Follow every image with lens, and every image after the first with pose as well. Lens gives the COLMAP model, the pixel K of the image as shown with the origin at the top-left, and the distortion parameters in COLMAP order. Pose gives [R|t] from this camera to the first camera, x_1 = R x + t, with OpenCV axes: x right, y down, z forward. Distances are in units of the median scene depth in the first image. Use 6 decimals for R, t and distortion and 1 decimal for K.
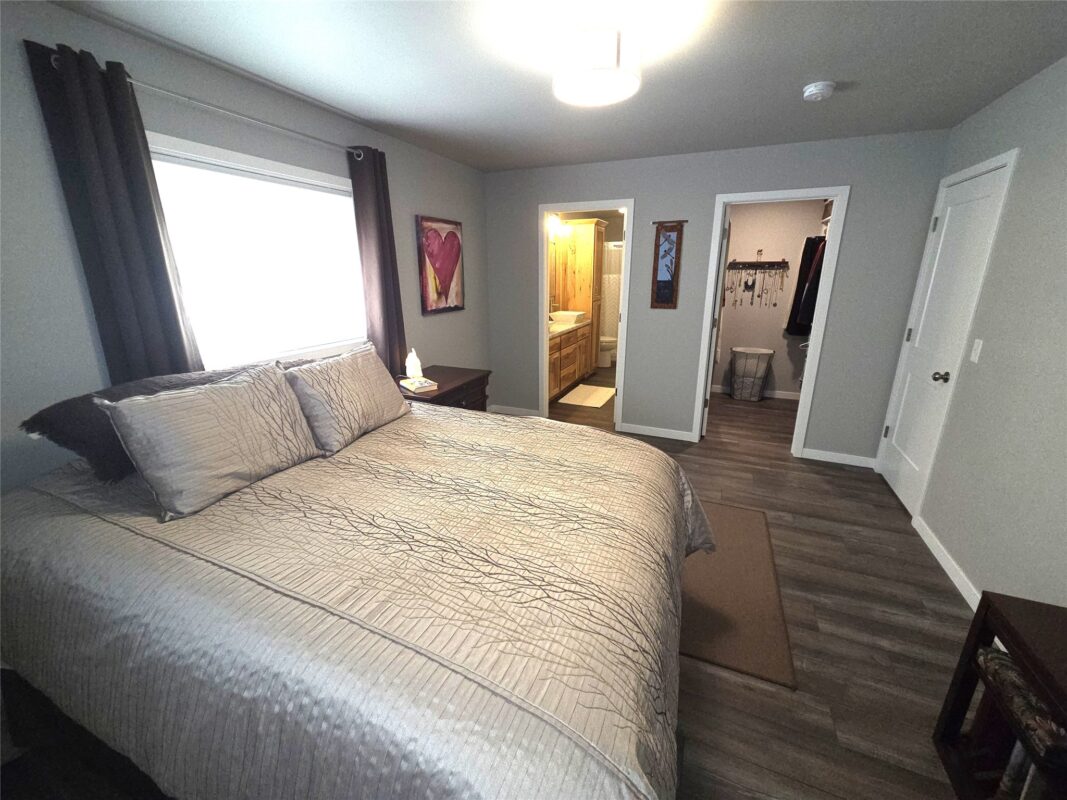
lens RADIAL K [[434.7, 0, 530.1], [0, 434.7, 395.2], [0, 0, 1]] dist [0.001905, -0.000033]
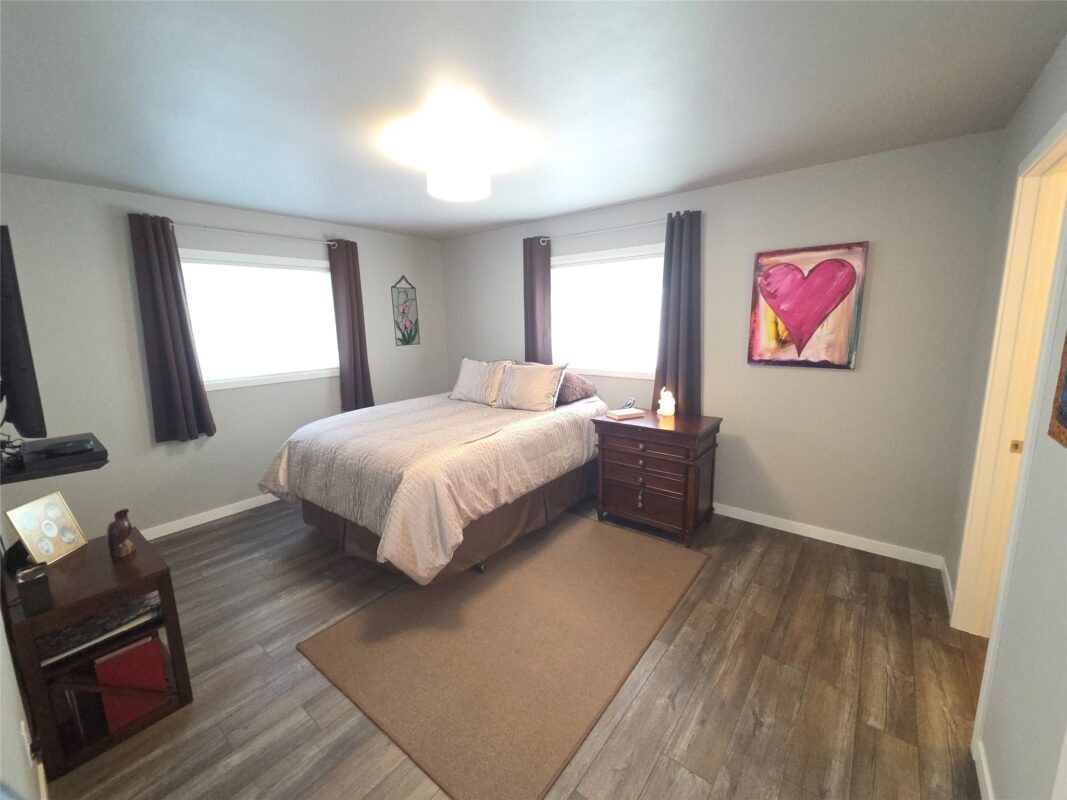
lens RADIAL K [[434.7, 0, 531.3], [0, 434.7, 395.3], [0, 0, 1]] dist [0.001905, -0.000033]
pose [[-0.260709, 0.174891, -0.949444, 0.701567], [-0.248732, 0.938085, 0.241099, -0.224436], [0.932825, 0.299014, -0.201066, 0.779220]]
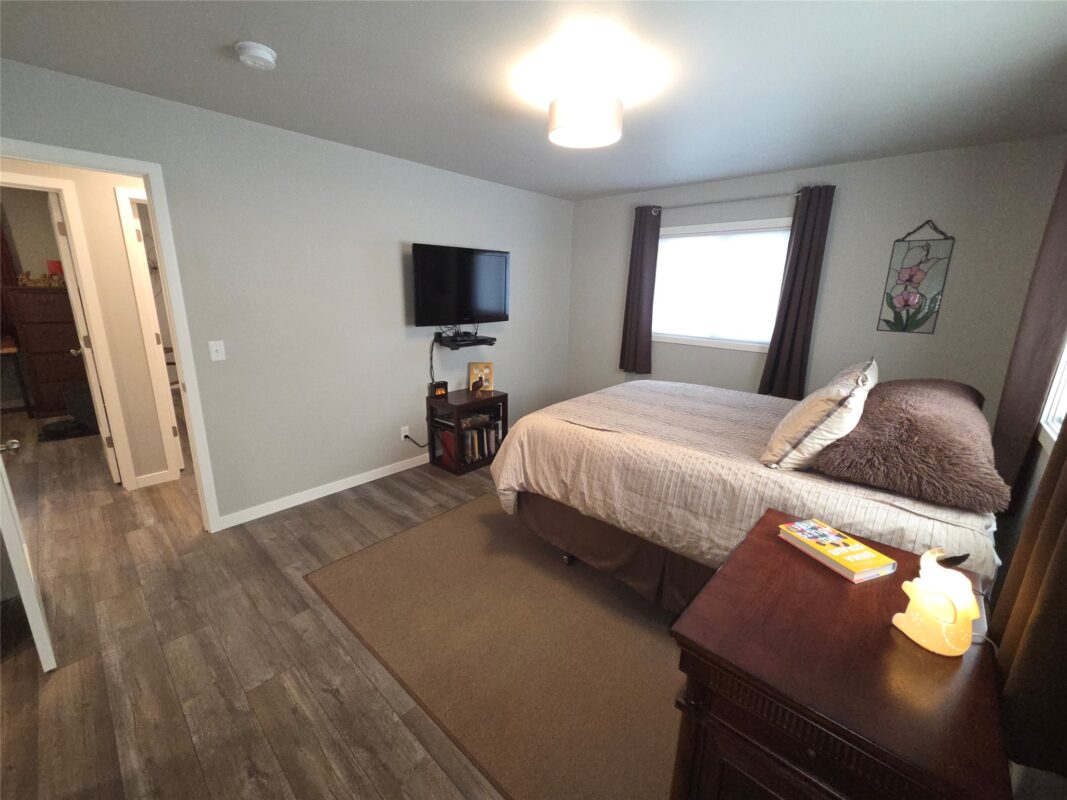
lens RADIAL K [[434.7, 0, 536.0], [0, 434.7, 398.1], [0, 0, 1]] dist [0.001905, -0.000033]
pose [[-0.948916, -0.096974, 0.300257, -0.070090], [0.068658, 0.865339, 0.496463, -0.315161], [-0.307968, 0.491717, -0.814476, 1.092920]]
